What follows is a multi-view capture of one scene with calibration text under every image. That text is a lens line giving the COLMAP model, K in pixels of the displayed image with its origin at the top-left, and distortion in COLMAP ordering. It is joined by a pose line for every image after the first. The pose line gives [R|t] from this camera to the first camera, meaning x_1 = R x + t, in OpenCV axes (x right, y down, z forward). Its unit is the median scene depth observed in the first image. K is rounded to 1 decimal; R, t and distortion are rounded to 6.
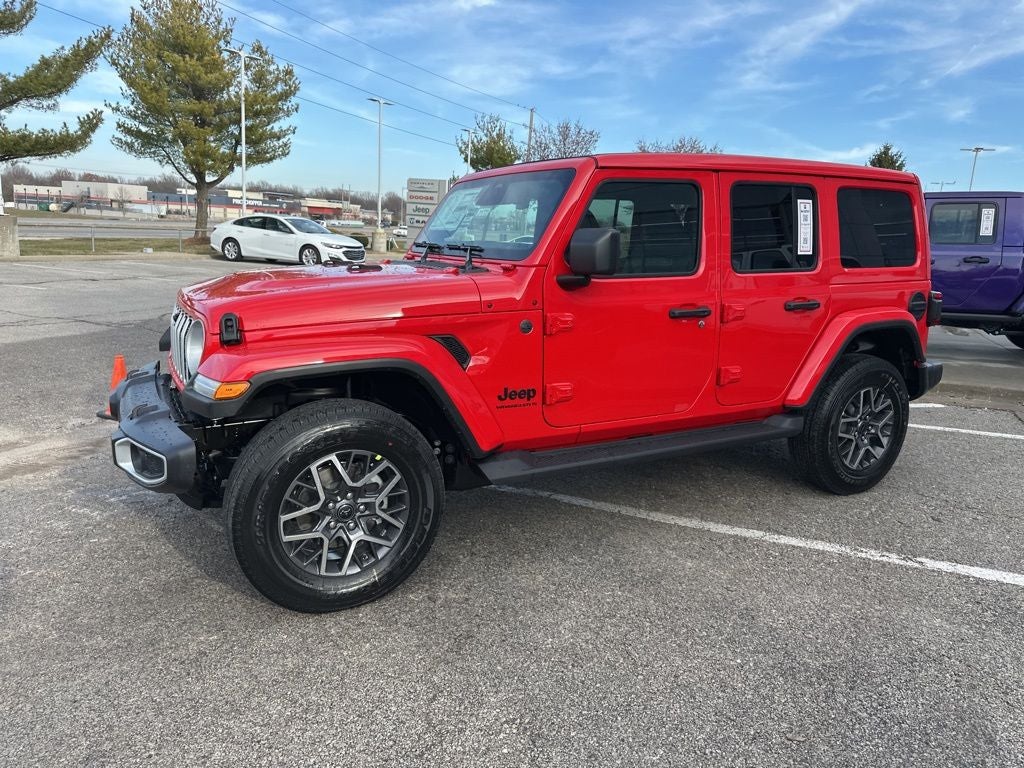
lens RADIAL K [[725.1, 0, 510.4], [0, 725.1, 380.8], [0, 0, 1]] dist [0.032607, -0.037235]
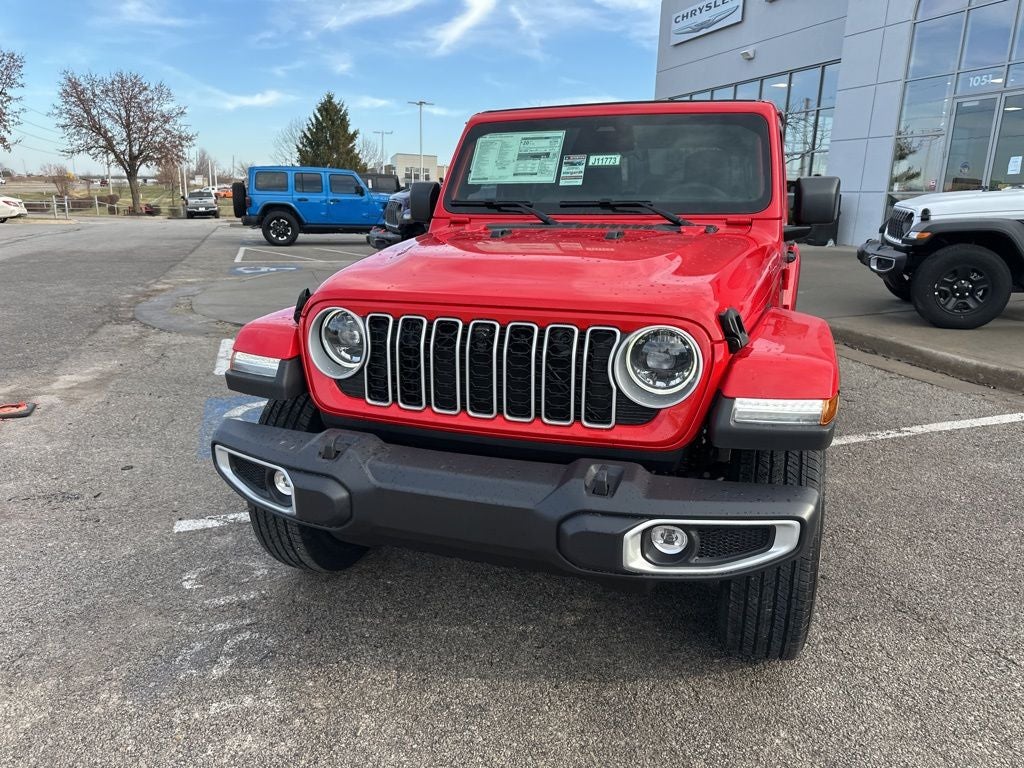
lens RADIAL K [[725.1, 0, 506.9], [0, 725.1, 384.2], [0, 0, 1]] dist [0.032607, -0.037235]
pose [[0.743312, -0.197371, 0.639166, -0.701753], [0.149625, 0.980329, 0.128715, -0.098816], [-0.651997, -0.000040, 0.758222, 0.414416]]
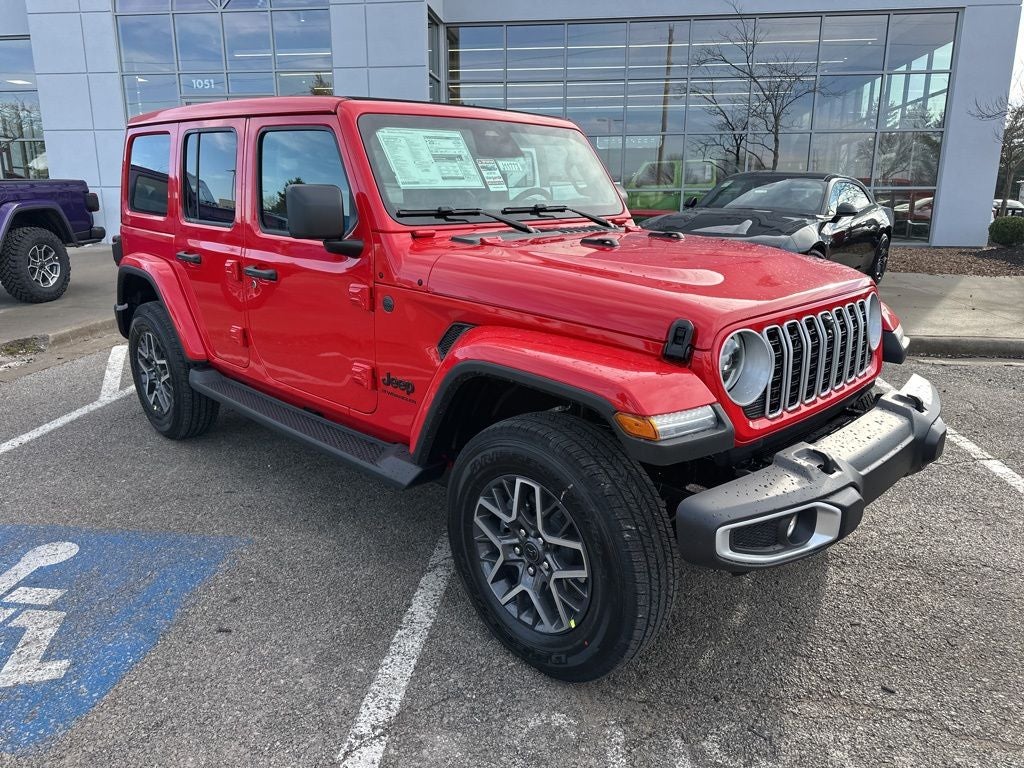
lens RADIAL K [[725.1, 0, 517.2], [0, 725.1, 386.1], [0, 0, 1]] dist [0.032607, -0.037235]
pose [[-0.282605, -0.283931, 0.916252, -0.872147], [0.180292, 0.922443, 0.341458, -0.275165], [-0.942141, 0.261690, -0.209497, 1.203614]]
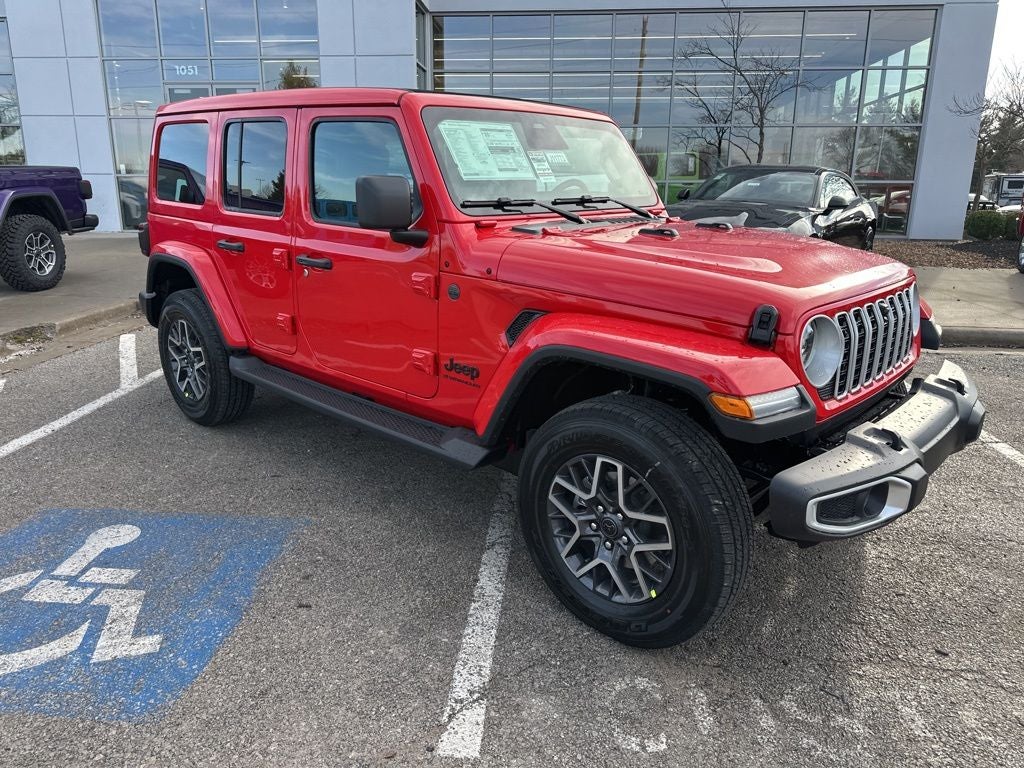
lens RADIAL K [[725.1, 0, 508.9], [0, 725.1, 387.2], [0, 0, 1]] dist [0.032607, -0.037235]
pose [[-0.311733, -0.296123, 0.902847, -0.872204], [0.169888, 0.917514, 0.359592, -0.295016], [-0.934859, 0.265480, -0.235712, 1.297455]]
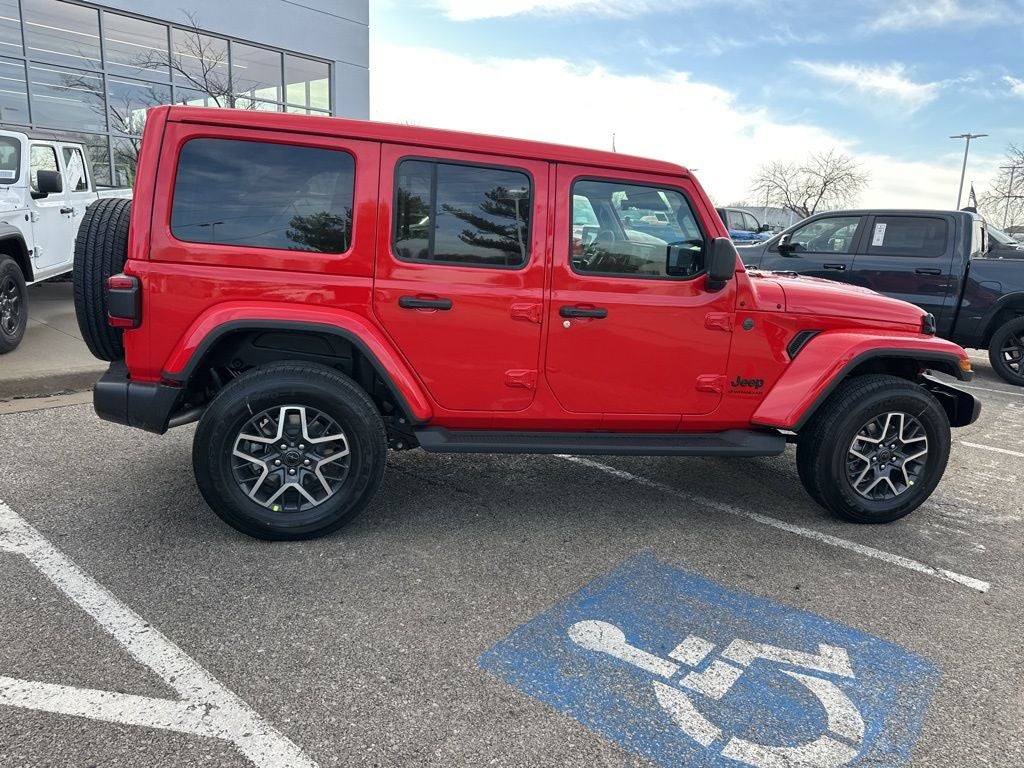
lens RADIAL K [[725.1, 0, 513.6], [0, 725.1, 381.0], [0, 0, 1]] dist [0.032607, -0.037235]
pose [[-0.956011, -0.150254, 0.251926, -0.135929], [-0.035264, 0.911489, 0.409809, -0.441632], [-0.291203, 0.382898, -0.876692, 2.095495]]
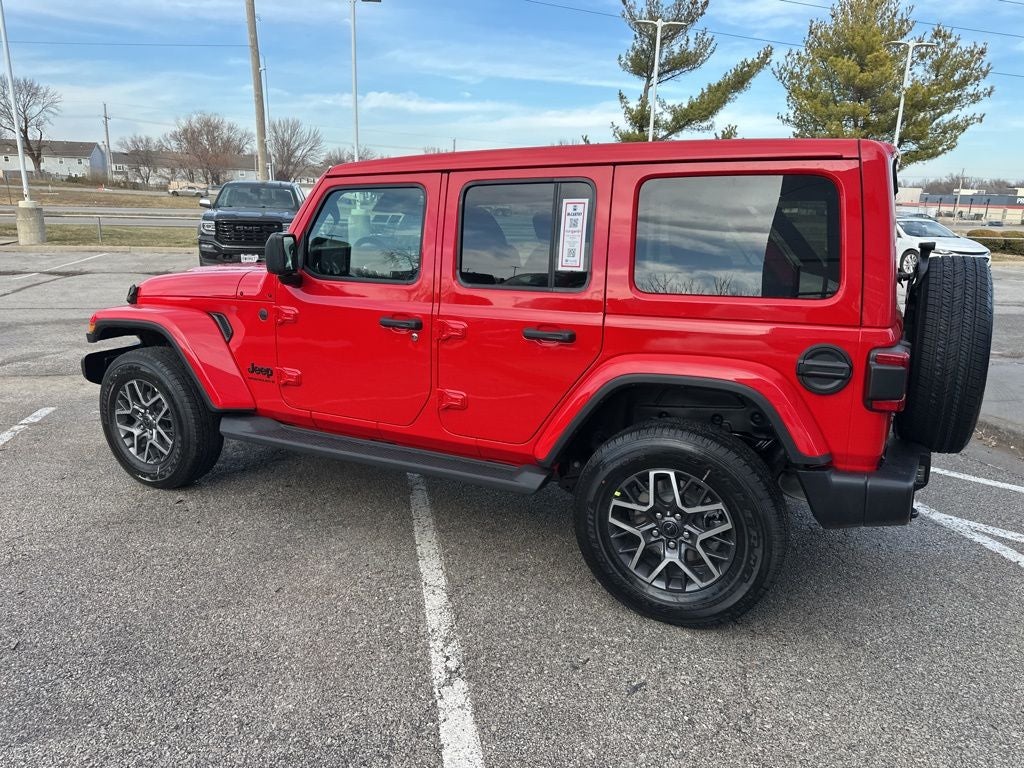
lens RADIAL K [[725.1, 0, 504.5], [0, 725.1, 380.7], [0, 0, 1]] dist [0.032607, -0.037235]
pose [[0.562478, 0.167186, -0.809733, 1.004162], [-0.170417, 0.981757, 0.084324, -0.111984], [0.809059, 0.090562, 0.580708, 0.511771]]
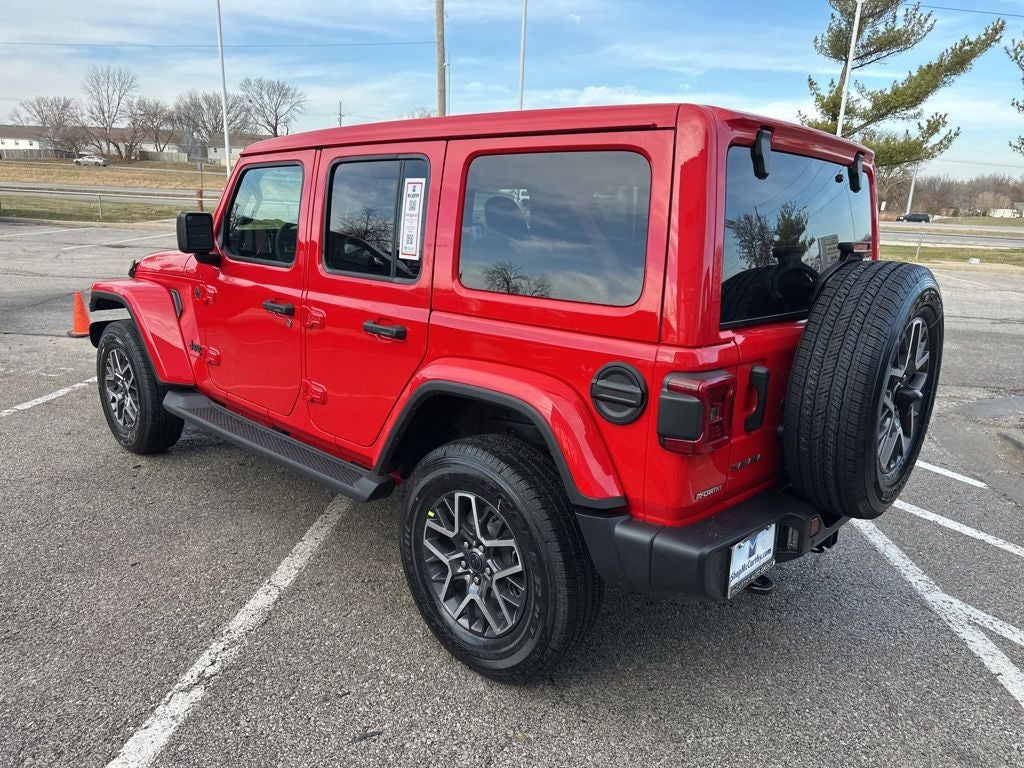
lens RADIAL K [[725.1, 0, 502.7], [0, 725.1, 384.4], [0, 0, 1]] dist [0.032607, -0.037235]
pose [[0.315867, 0.214634, -0.924208, 1.090609], [-0.223008, 0.963583, 0.147561, -0.180404], [0.922223, 0.159496, 0.352229, 0.861417]]
